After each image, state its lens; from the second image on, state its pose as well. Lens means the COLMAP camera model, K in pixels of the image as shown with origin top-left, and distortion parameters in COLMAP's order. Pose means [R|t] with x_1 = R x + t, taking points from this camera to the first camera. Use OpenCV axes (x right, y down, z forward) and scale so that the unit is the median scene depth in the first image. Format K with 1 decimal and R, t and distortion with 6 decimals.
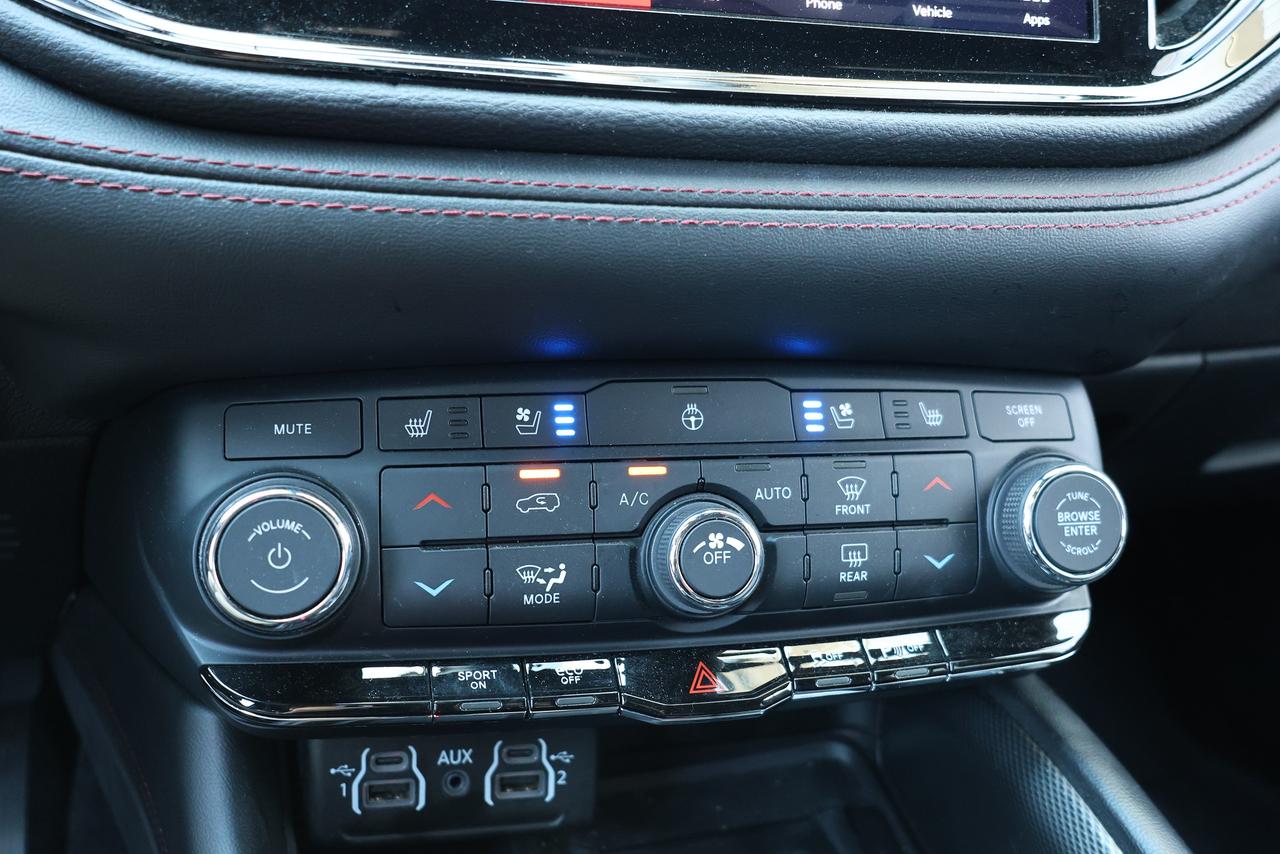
lens RADIAL K [[1177.8, 0, 639.5], [0, 1177.8, 426.9], [0, 0, 1]] dist [0.006259, 0.000000]
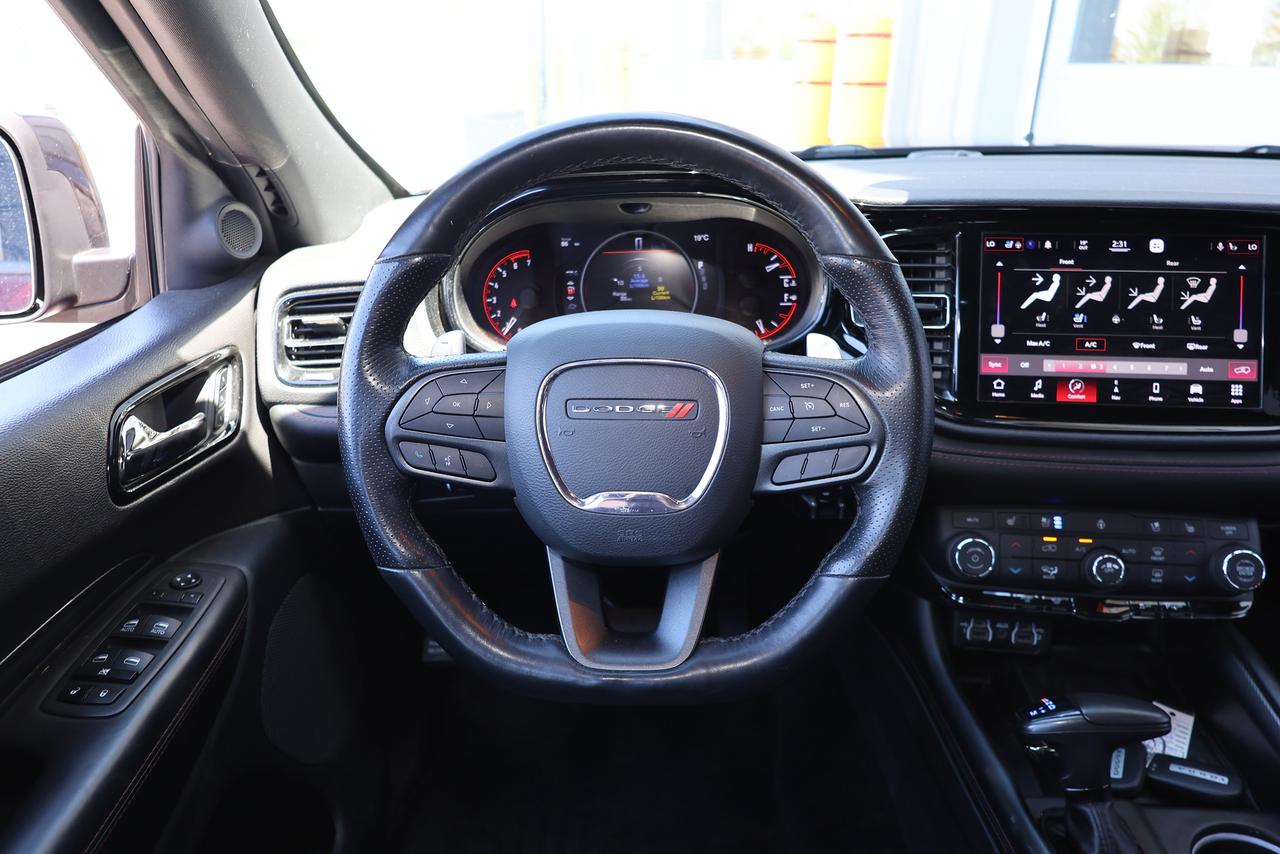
lens RADIAL K [[891.2, 0, 638.3], [0, 891.2, 420.3], [0, 0, 1]] dist [0.001219, 0.004670]
pose [[0.938623, 0.047962, -0.341594, -0.312588], [-0.048680, 0.998793, 0.006474, -0.239402], [0.341493, 0.010552, 0.939825, -1.651661]]
